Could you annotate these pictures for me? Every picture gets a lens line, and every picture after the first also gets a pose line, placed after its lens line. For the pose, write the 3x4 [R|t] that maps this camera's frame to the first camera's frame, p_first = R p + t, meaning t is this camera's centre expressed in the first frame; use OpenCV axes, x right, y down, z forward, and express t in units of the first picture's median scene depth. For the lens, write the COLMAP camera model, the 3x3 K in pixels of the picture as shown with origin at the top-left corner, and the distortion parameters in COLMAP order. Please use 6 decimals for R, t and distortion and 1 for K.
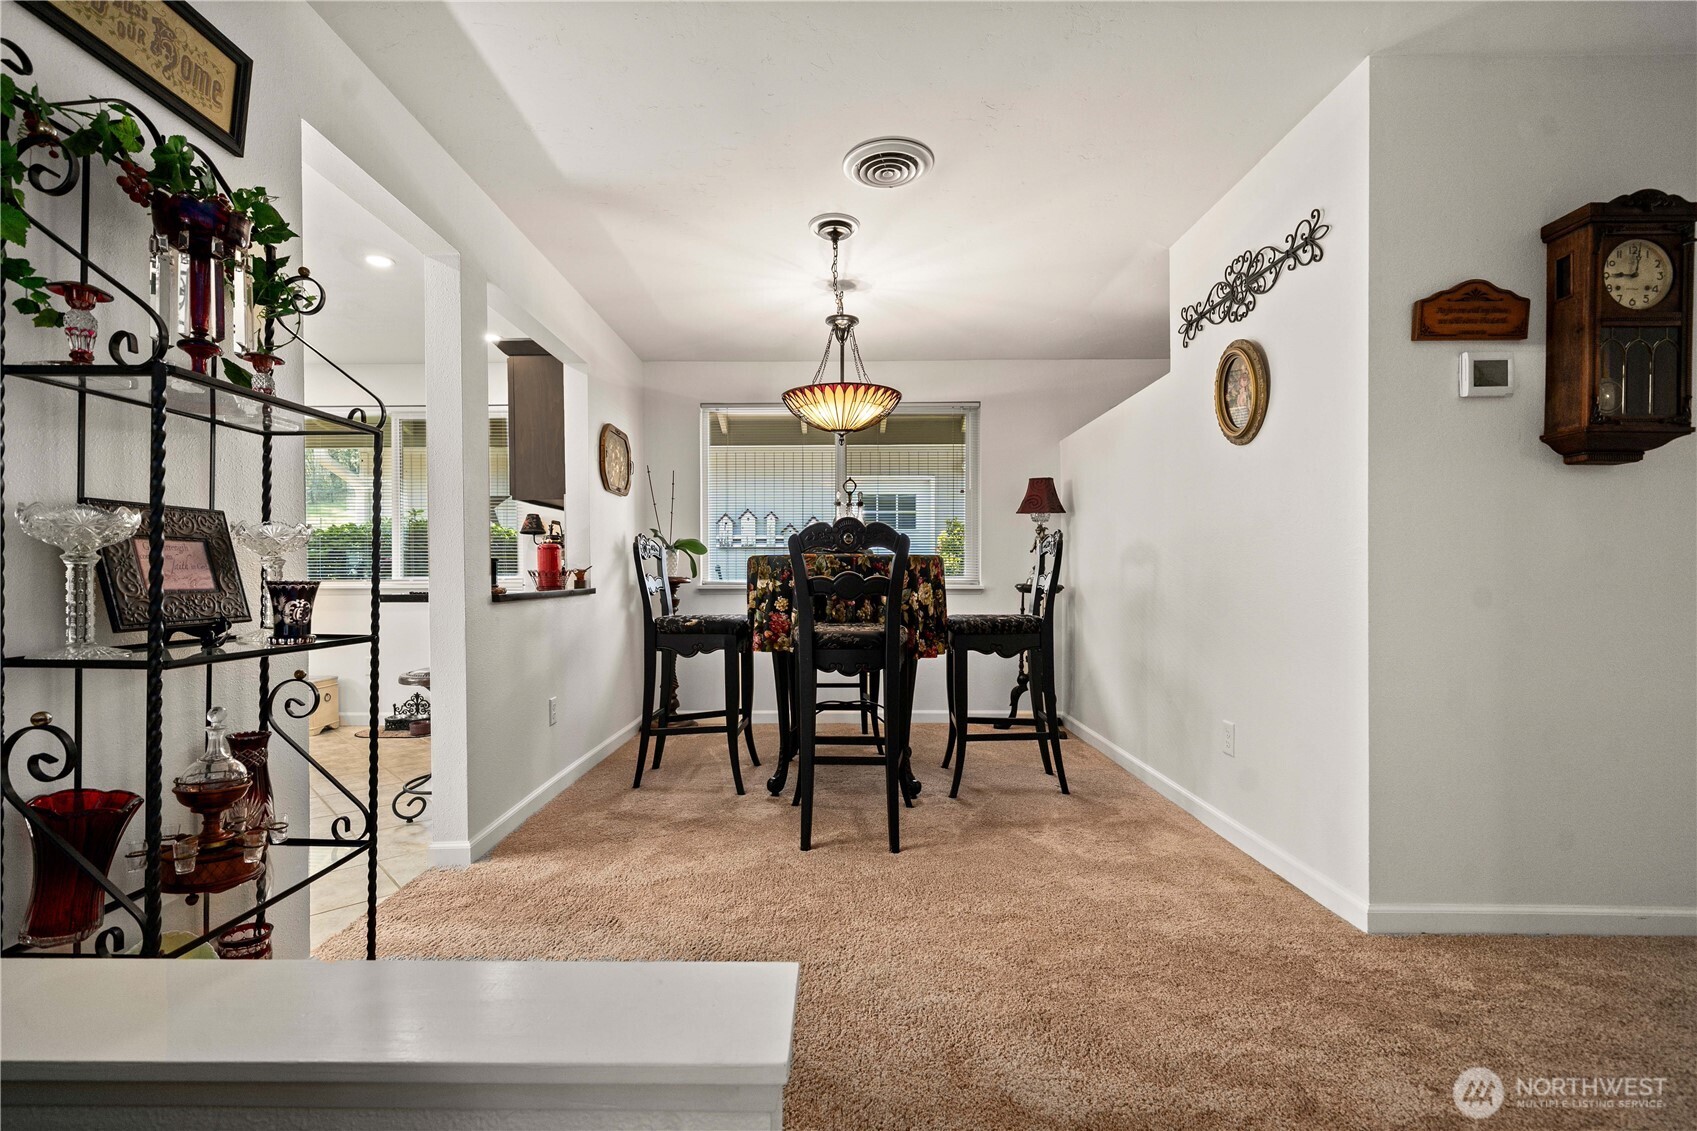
lens RADIAL K [[757.2, 0, 839.2], [0, 757.2, 576.4], [0, 0, 1]] dist [0.002027, 0.000160]
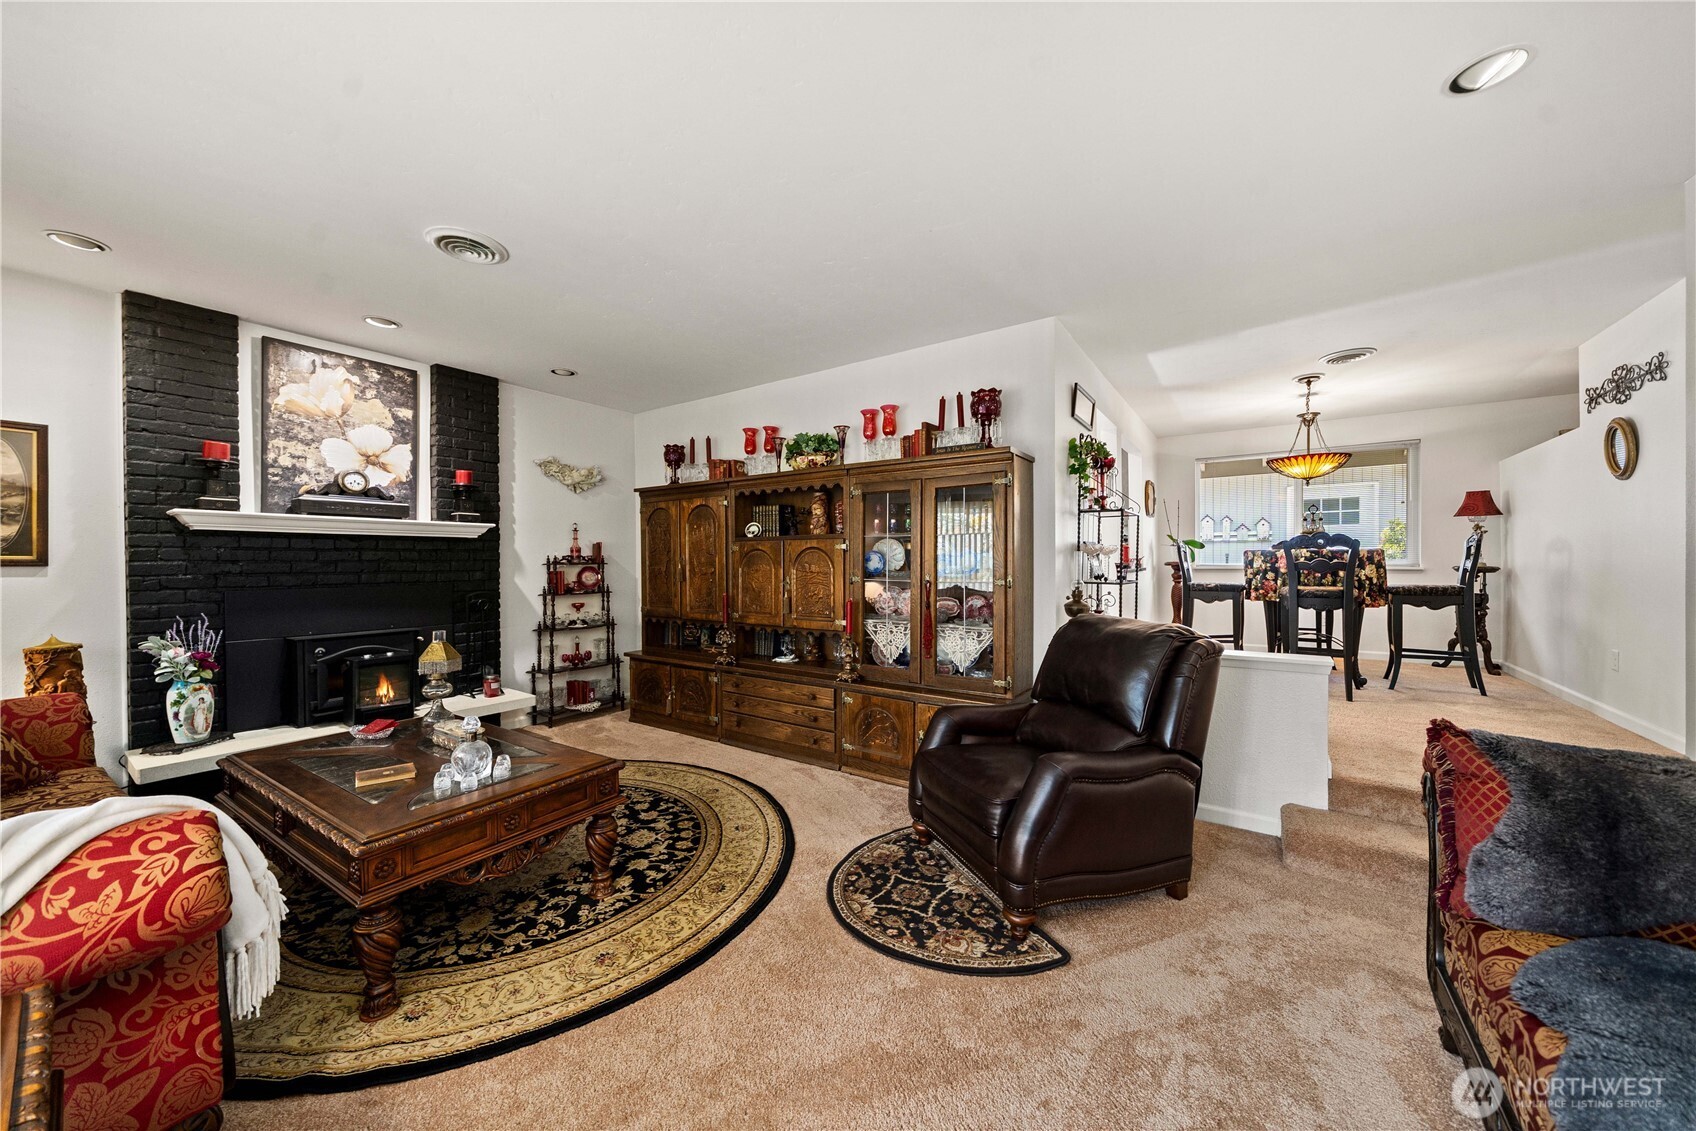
lens RADIAL K [[610.1, 0, 848.0], [0, 610.1, 565.5], [0, 0, 1]] dist [0.000255, -0.000167]
pose [[0.829693, 0.001092, -0.558219, -0.101383], [0.001886, 0.999987, 0.004759, 0.001336], [0.558217, -0.005001, 0.829680, -0.848300]]
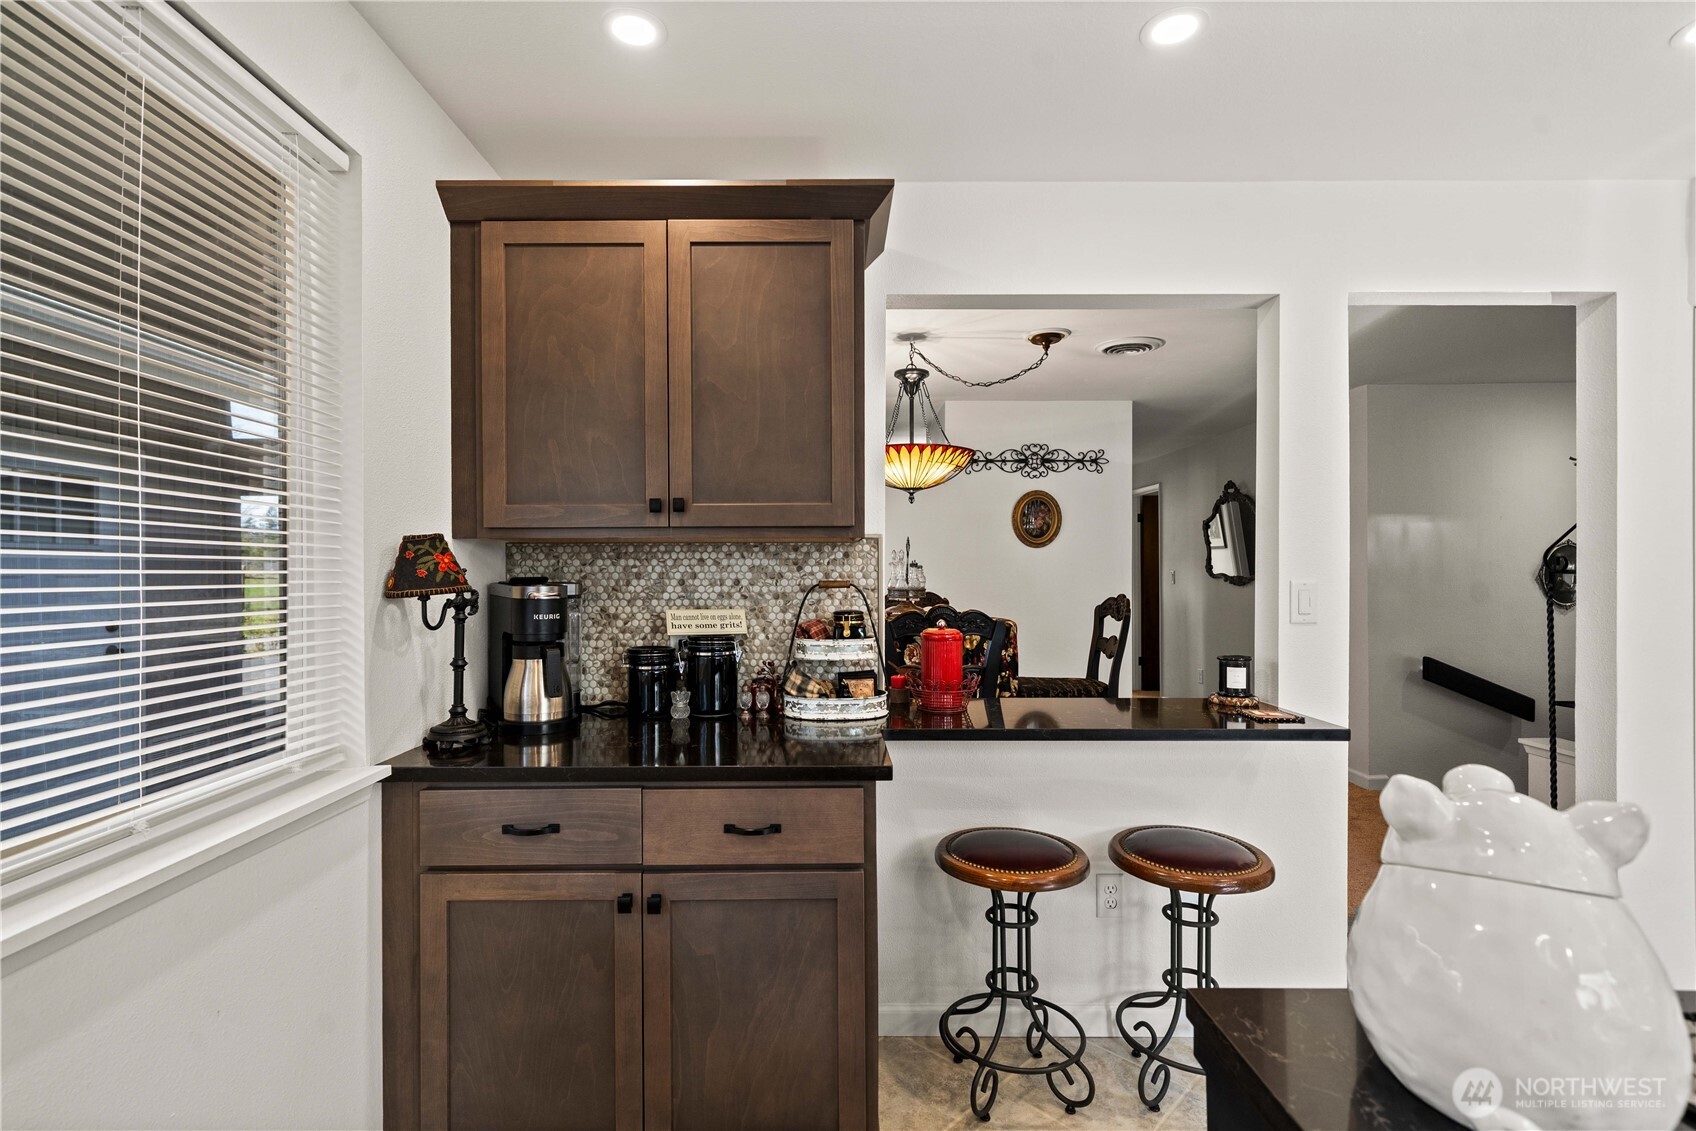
lens RADIAL K [[756.8, 0, 838.8], [0, 756.8, 576.4], [0, 0, 1]] dist [0.002027, 0.000160]
pose [[0.005136, -0.004300, 0.999978, -1.051103], [0.004901, 0.999979, 0.004275, -0.094813], [-0.999975, 0.004879, 0.005156, 1.199314]]
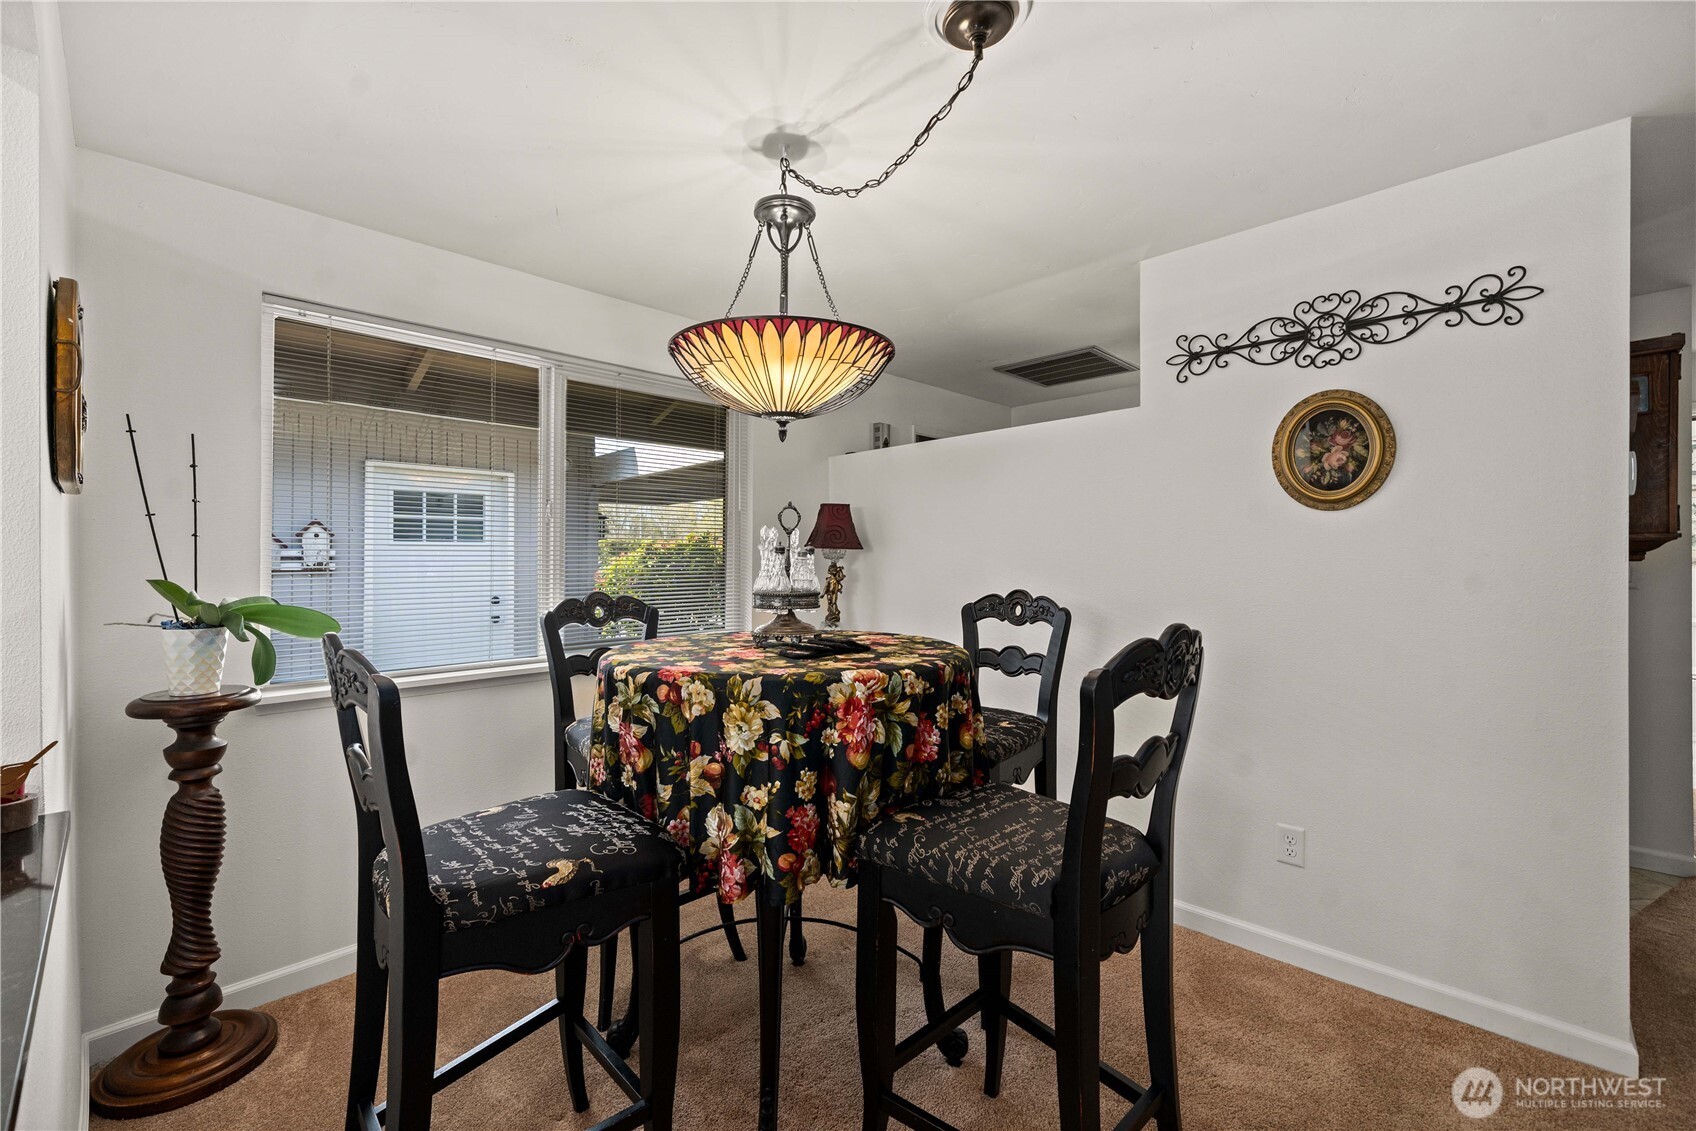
lens RADIAL K [[705.8, 0, 845.1], [0, 705.8, 559.9], [0, 0, 1]] dist [-0.000533, -0.000119]
pose [[0.698342, 0.000905, 0.715764, -0.360065], [0.006219, 0.999954, -0.007332, -0.094194], [-0.715737, 0.009572, 0.698304, 0.684624]]
